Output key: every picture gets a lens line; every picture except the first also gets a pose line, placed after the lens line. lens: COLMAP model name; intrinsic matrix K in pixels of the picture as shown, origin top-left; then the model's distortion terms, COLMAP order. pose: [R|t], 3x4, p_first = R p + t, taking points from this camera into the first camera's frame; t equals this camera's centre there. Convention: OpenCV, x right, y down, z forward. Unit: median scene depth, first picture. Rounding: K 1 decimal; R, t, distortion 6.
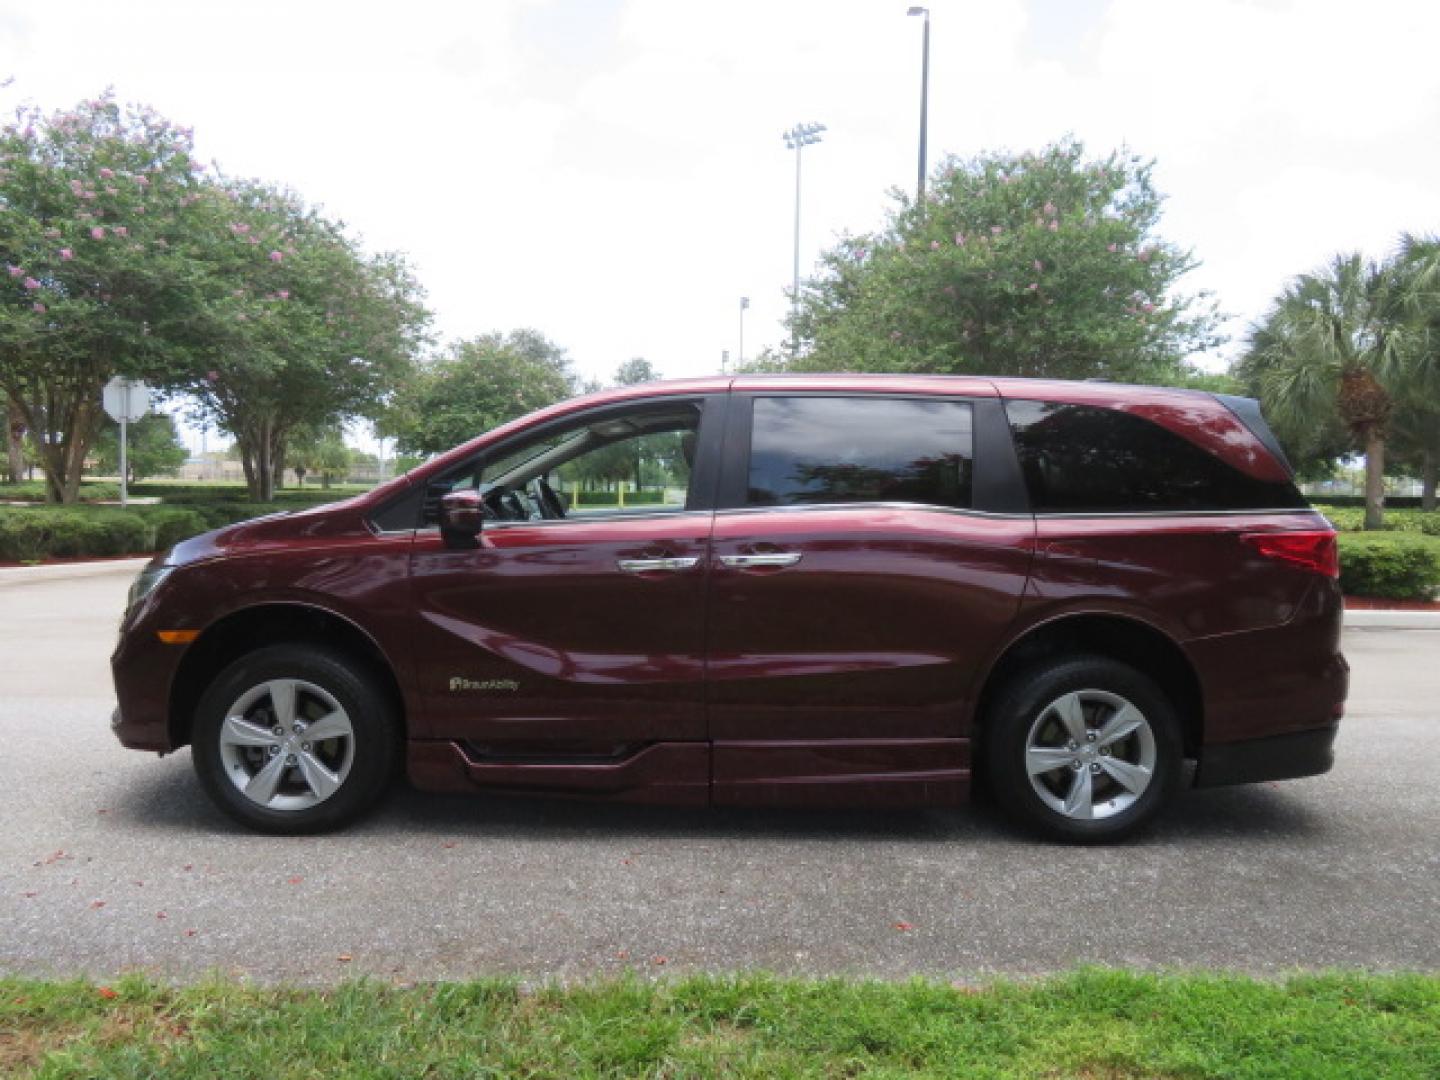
lens RADIAL K [[1027.8, 0, 717.6], [0, 1027.8, 543.9], [0, 0, 1]] dist [0.005375, 0.005089]
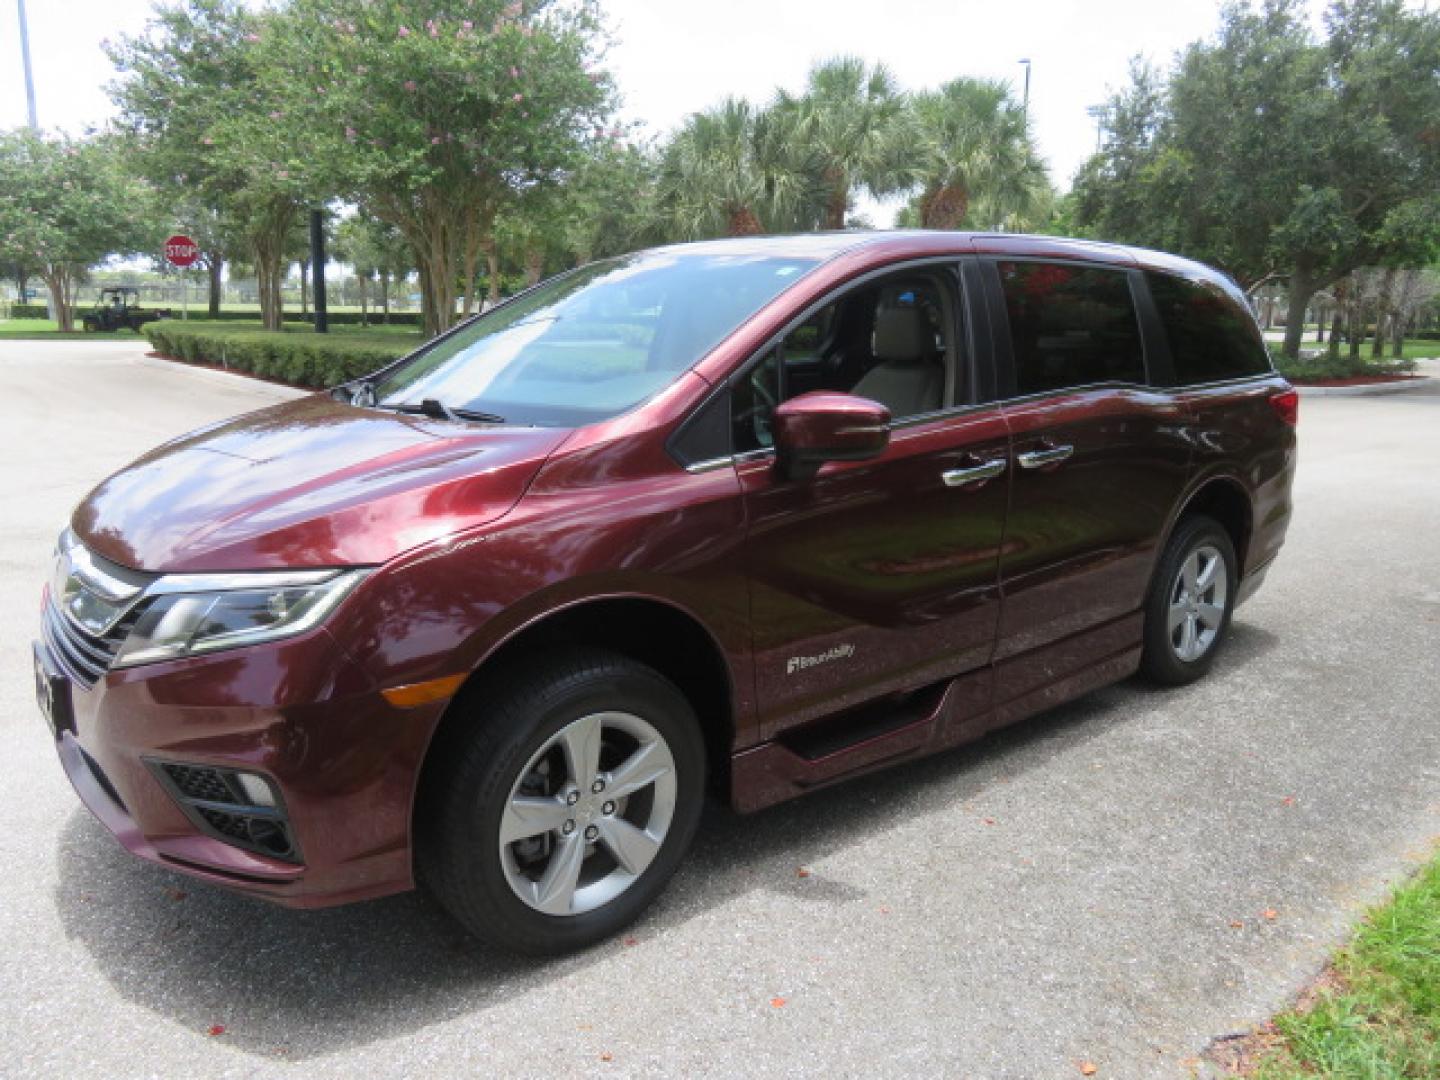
lens RADIAL K [[1027.4, 0, 719.3], [0, 1027.4, 537.2], [0, 0, 1]] dist [-0.005636, 0.000016]
pose [[0.775977, -0.138158, 0.615444, -0.170825], [0.030655, 0.982825, 0.181978, -0.019938], [-0.630015, -0.122345, 0.766885, 0.114931]]
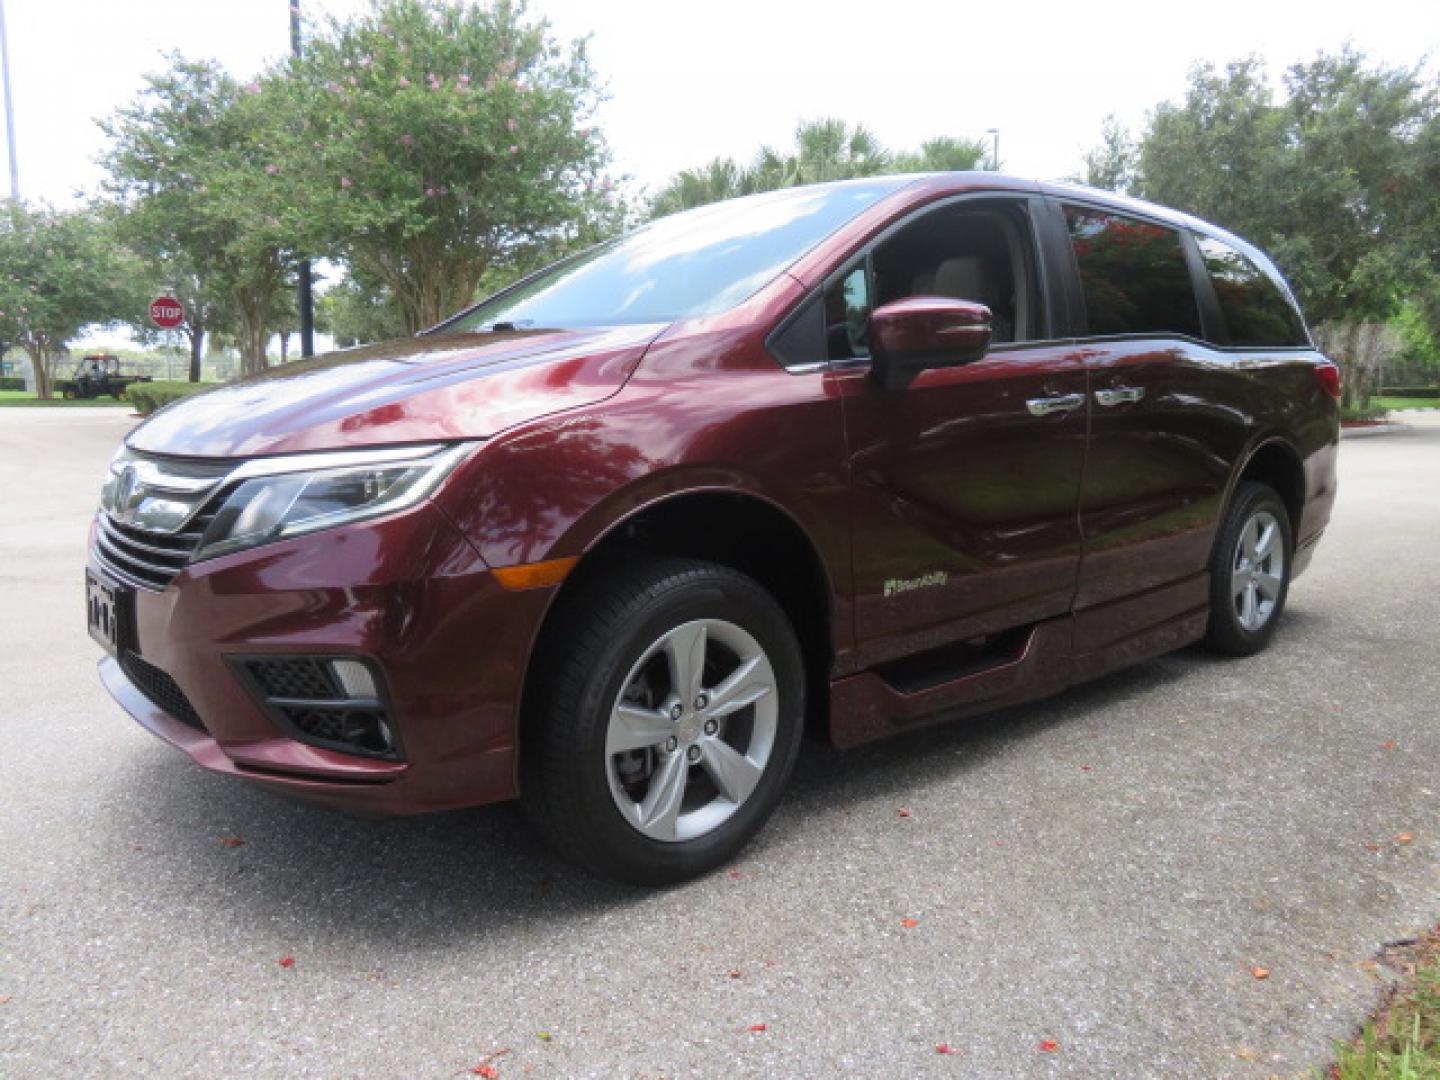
lens RADIAL K [[1027.3, 0, 721.6], [0, 1027.3, 537.8], [0, 0, 1]] dist [-0.004870, 0.003001]
pose [[0.759155, -0.108859, 0.641743, -0.182770], [0.043826, 0.992227, 0.116467, 0.004337], [-0.649433, -0.060291, 0.758025, 0.130012]]
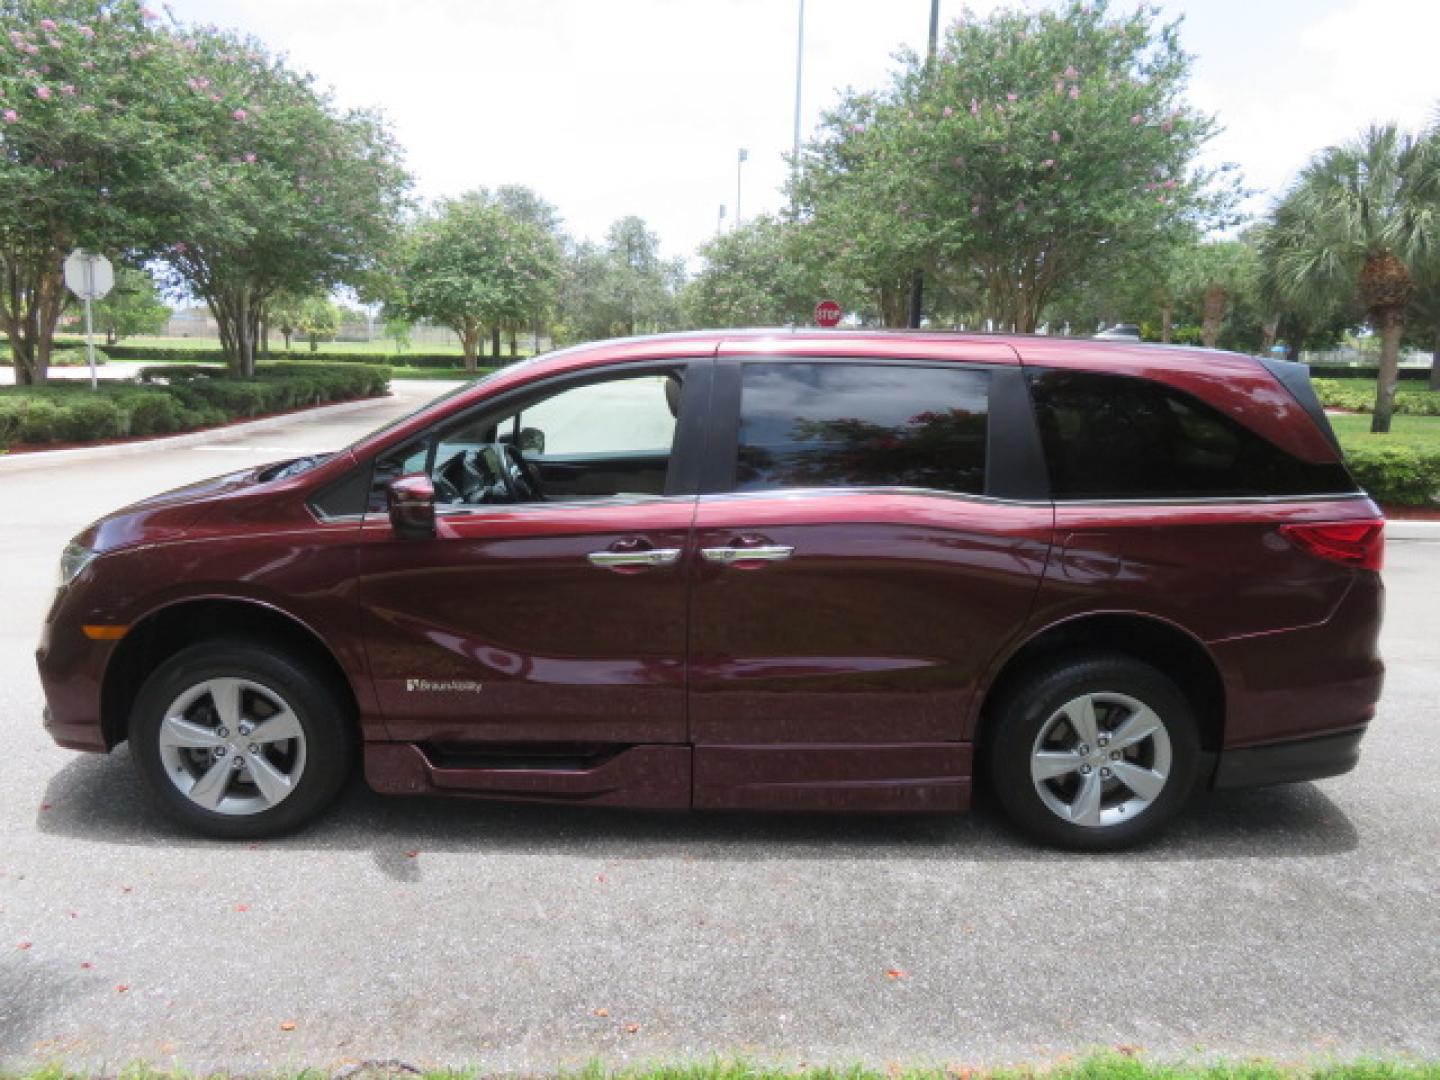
lens RADIAL K [[1026.5, 0, 720.0], [0, 1026.5, 540.0], [0, 0, 1]] dist [0.007663, -0.002268]
pose [[0.999961, 0.005374, 0.006985, 0.002548], [-0.006236, 0.991510, 0.129879, -0.026276], [-0.006228, -0.129917, 0.991505, 0.025528]]
